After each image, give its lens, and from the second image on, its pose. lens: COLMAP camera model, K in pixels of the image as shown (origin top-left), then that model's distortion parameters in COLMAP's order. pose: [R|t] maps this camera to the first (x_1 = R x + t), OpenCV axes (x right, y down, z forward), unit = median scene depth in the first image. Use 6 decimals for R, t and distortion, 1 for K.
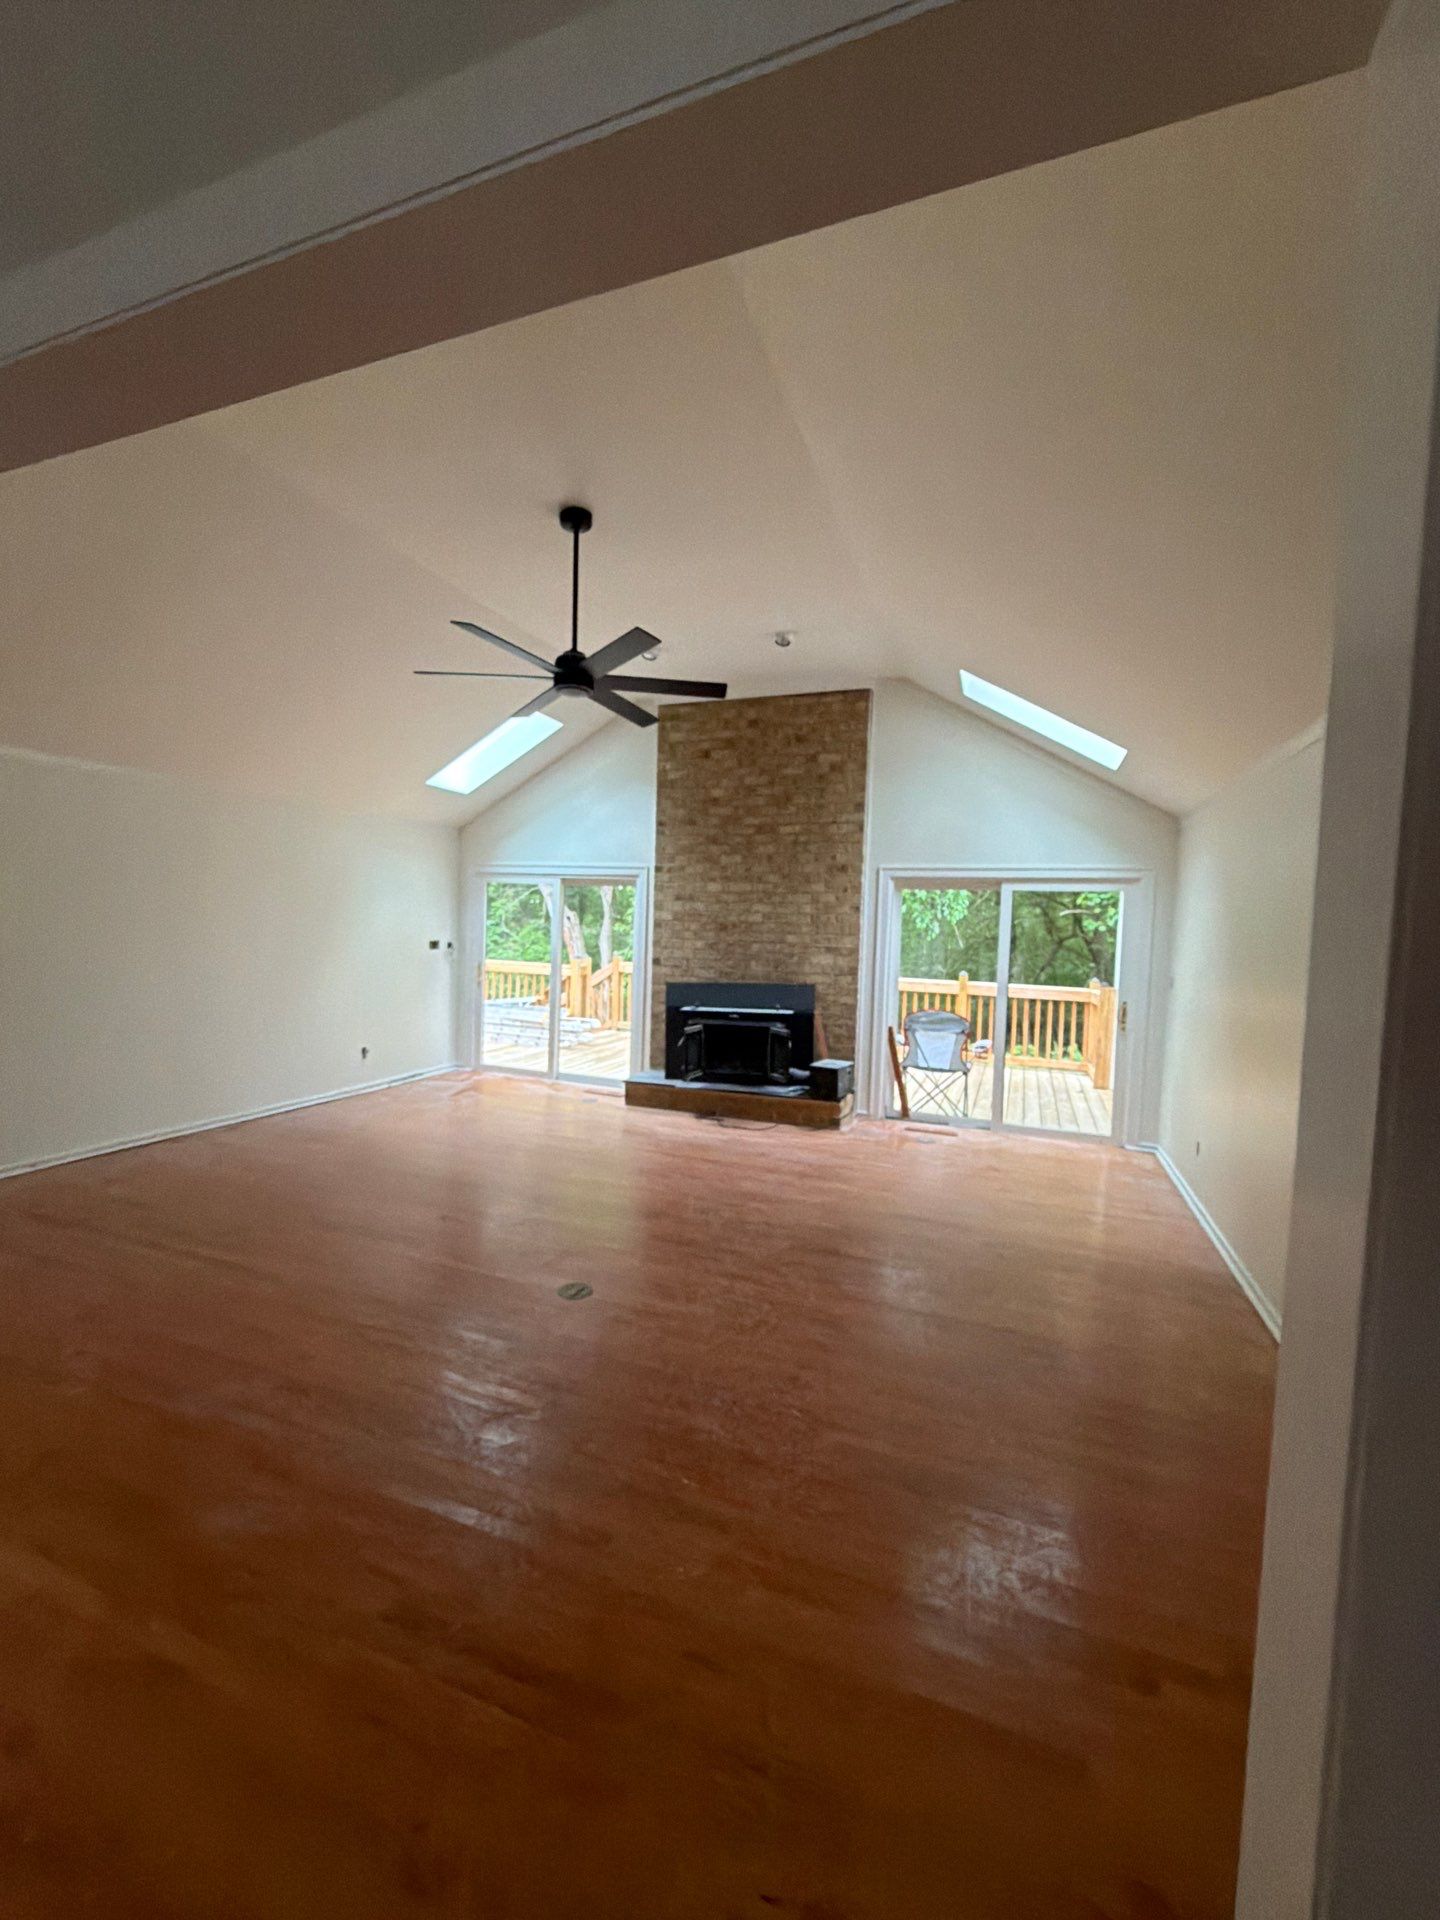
lens RADIAL K [[776.6, 0, 718.2], [0, 776.6, 958.3], [0, 0, 1]] dist [-0.001547, 0.000230]
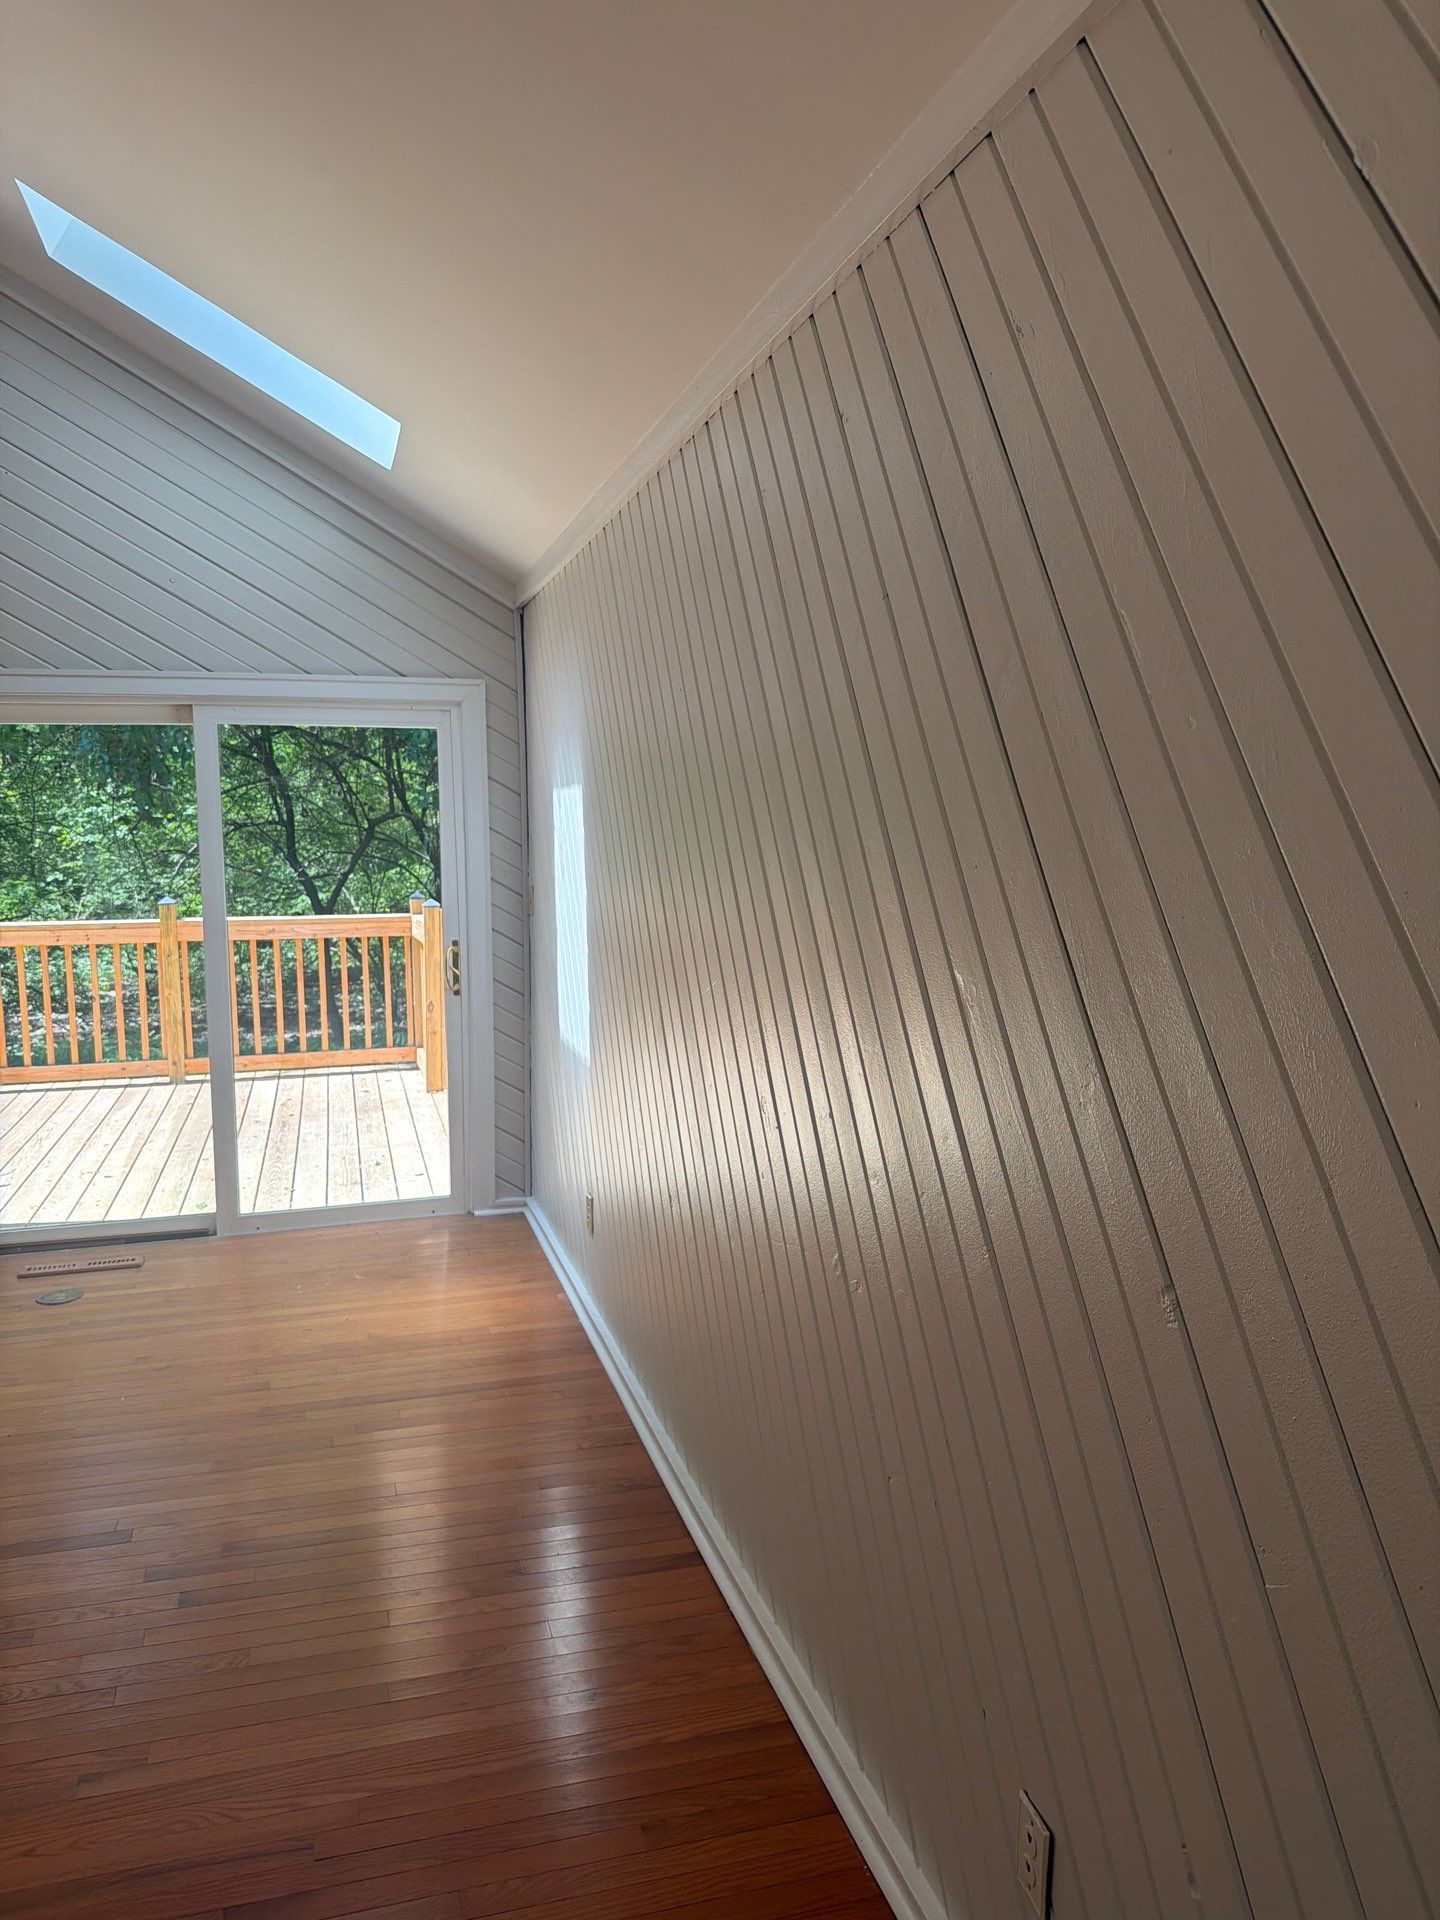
lens RADIAL K [[1329.2, 0, 720.0], [0, 1329.2, 960.0], [0, 0, 1]] dist [0.165415, -0.347660]
pose [[0.793449, -0.104100, 0.599668, 0.110238], [0.059952, 0.993841, 0.093201, -0.003772], [-0.605677, -0.037999, 0.794803, 0.154160]]
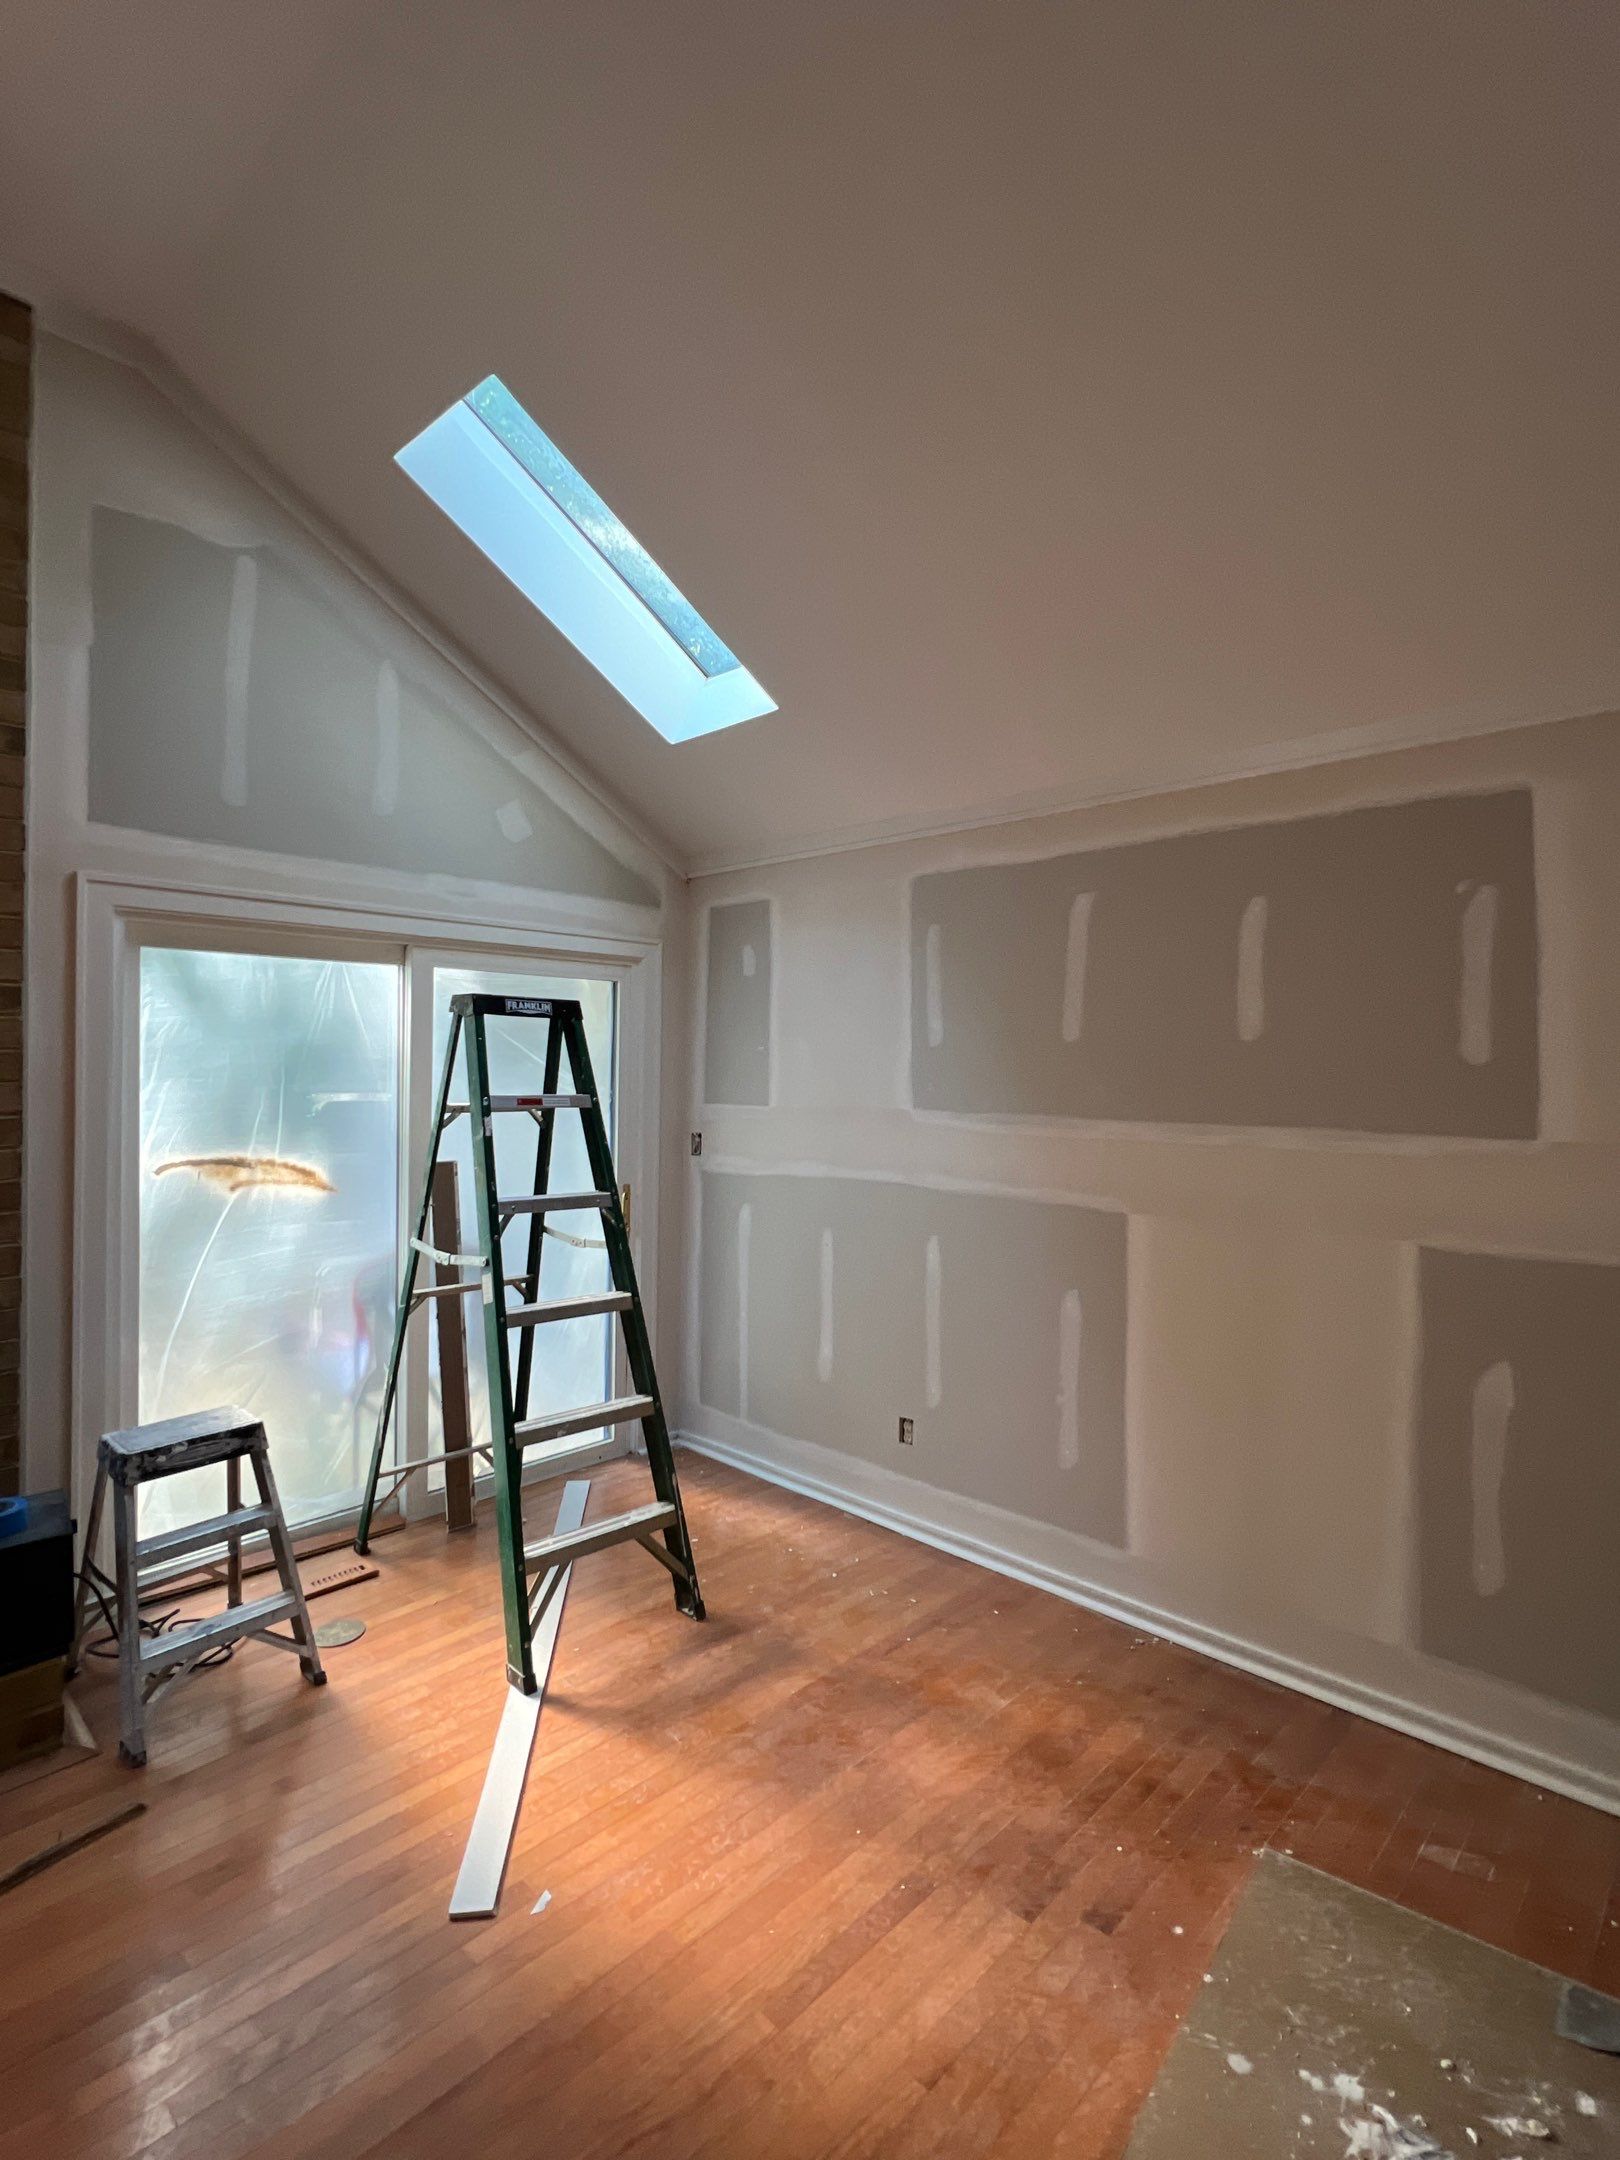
lens RADIAL K [[1034.2, 0, 821.5], [0, 1034.2, 1072.0], [0, 0, 1]] dist [-0.037375, 0.014703]
pose [[0.374835, -0.033307, 0.926493, -0.076765], [0.040936, 0.998974, 0.019351, -0.027486], [-0.926187, 0.030674, 0.375814, 0.538316]]
